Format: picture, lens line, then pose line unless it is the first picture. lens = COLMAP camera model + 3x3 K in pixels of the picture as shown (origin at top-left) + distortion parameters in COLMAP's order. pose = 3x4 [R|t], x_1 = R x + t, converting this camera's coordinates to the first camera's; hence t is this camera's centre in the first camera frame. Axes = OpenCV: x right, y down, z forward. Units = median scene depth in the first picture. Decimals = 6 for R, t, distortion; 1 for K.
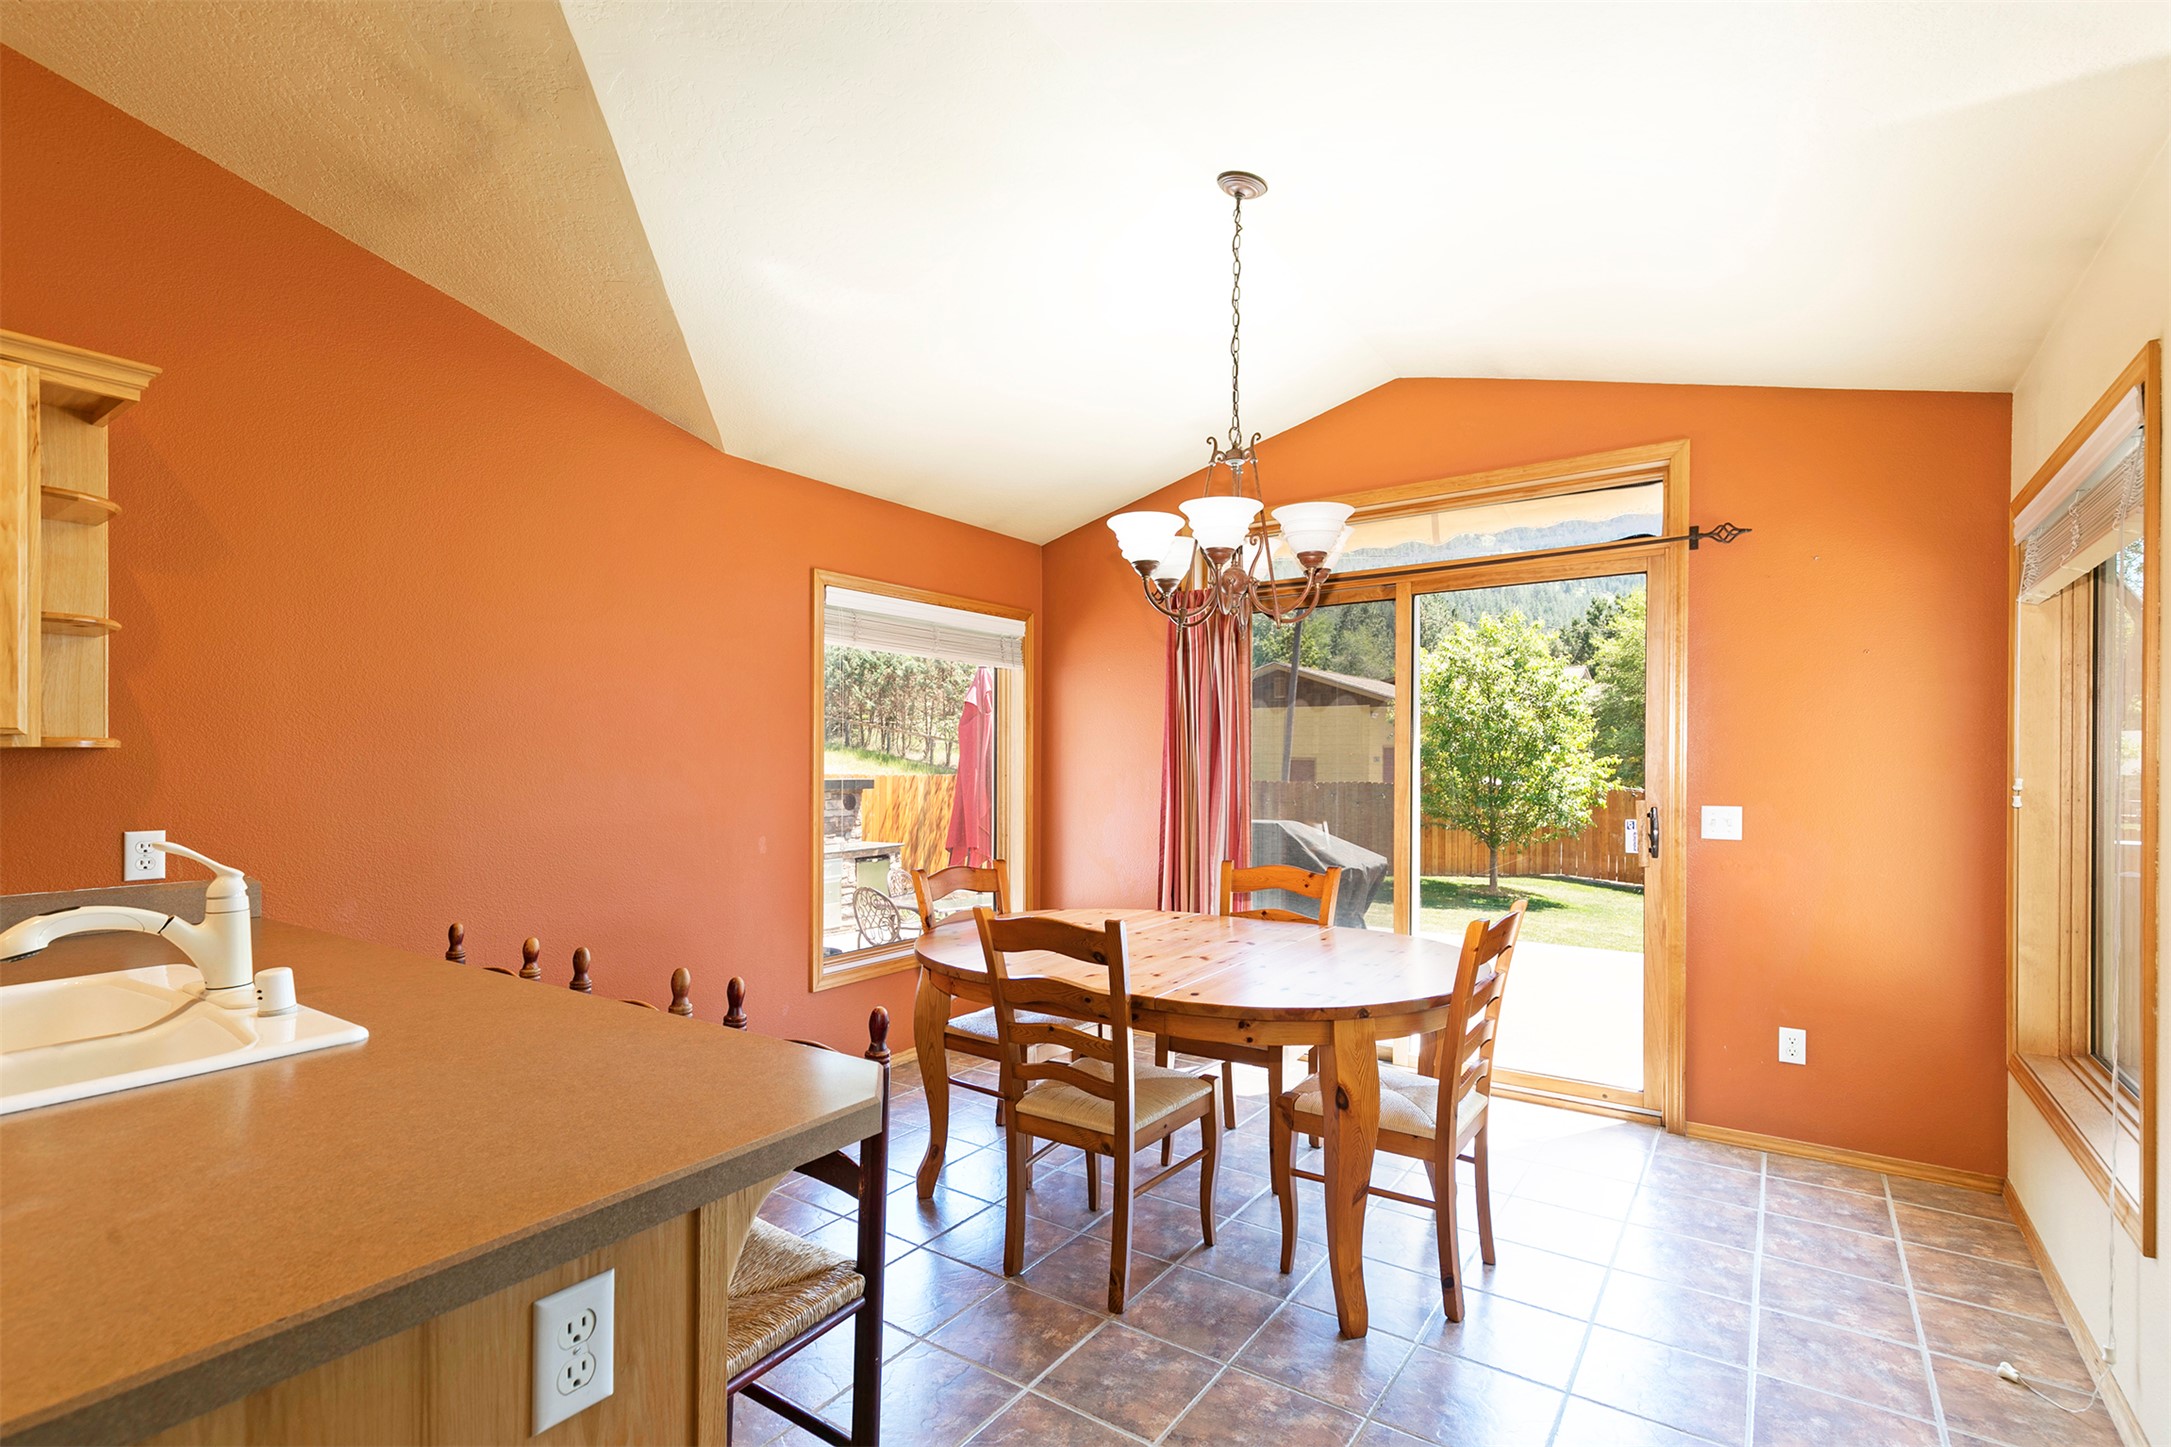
lens RADIAL K [[986.2, 0, 1087.5], [0, 986.2, 771.2], [0, 0, 1]] dist [0.010420, -0.002624]
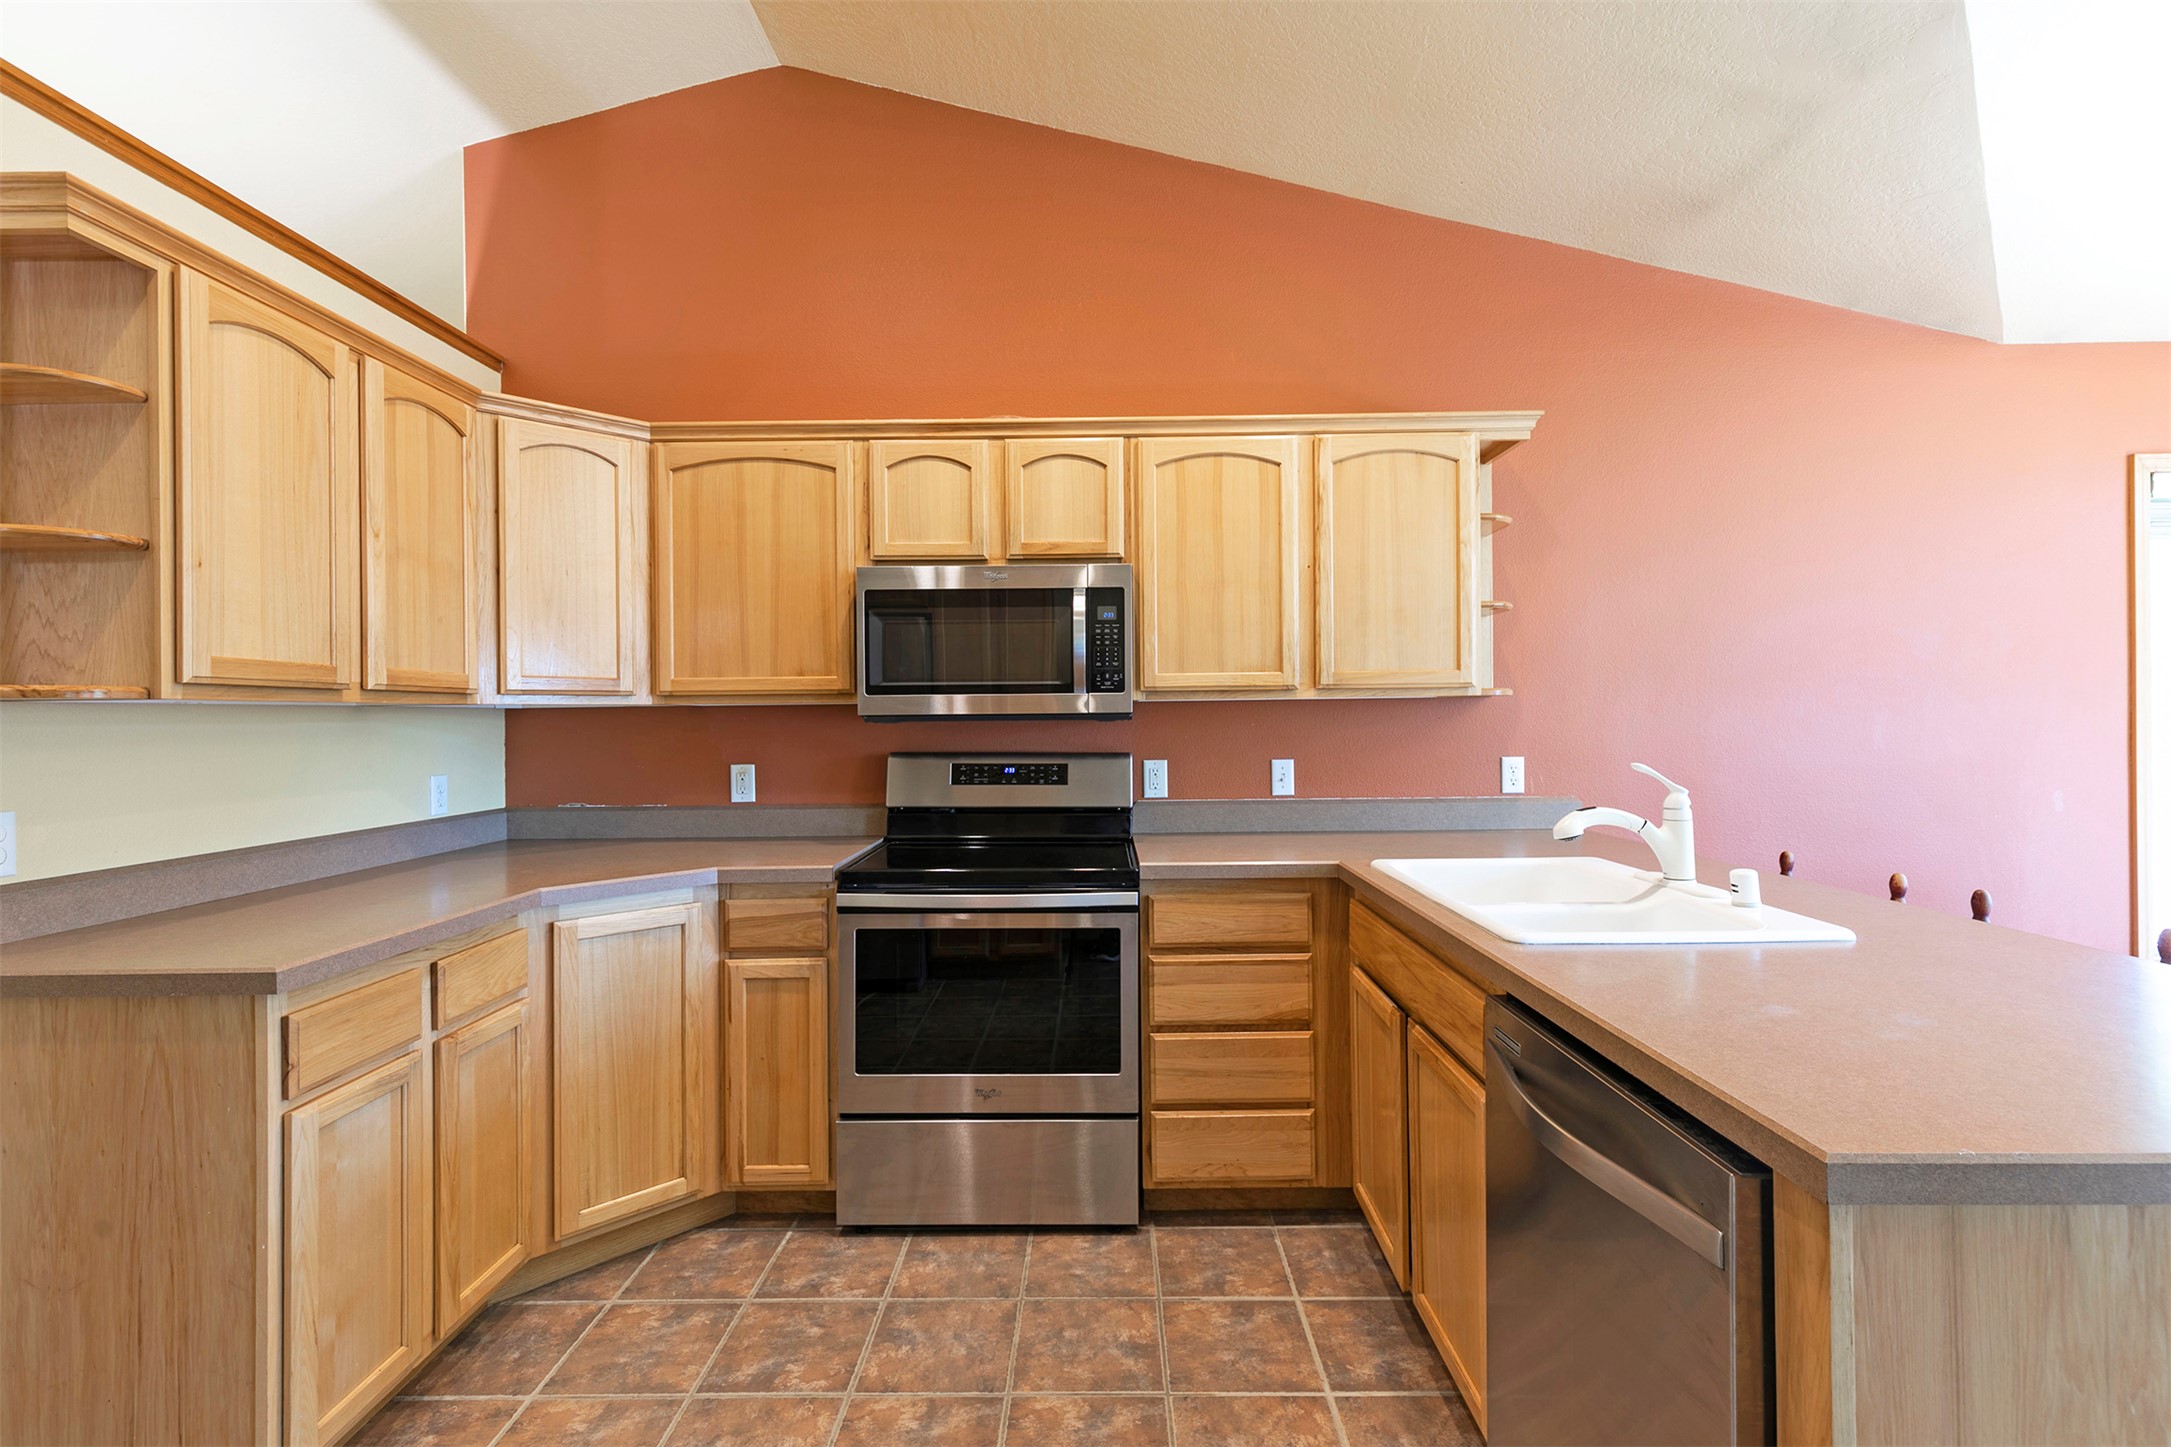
lens RADIAL K [[986.2, 0, 1096.0], [0, 986.2, 718.1], [0, 0, 1]] dist [0.010420, -0.002624]
pose [[0.573416, 0.000303, -0.819264, -0.169088], [0.001274, 0.999998, 0.001262, 0.005046], [0.819263, -0.001767, 0.573415, -0.231118]]
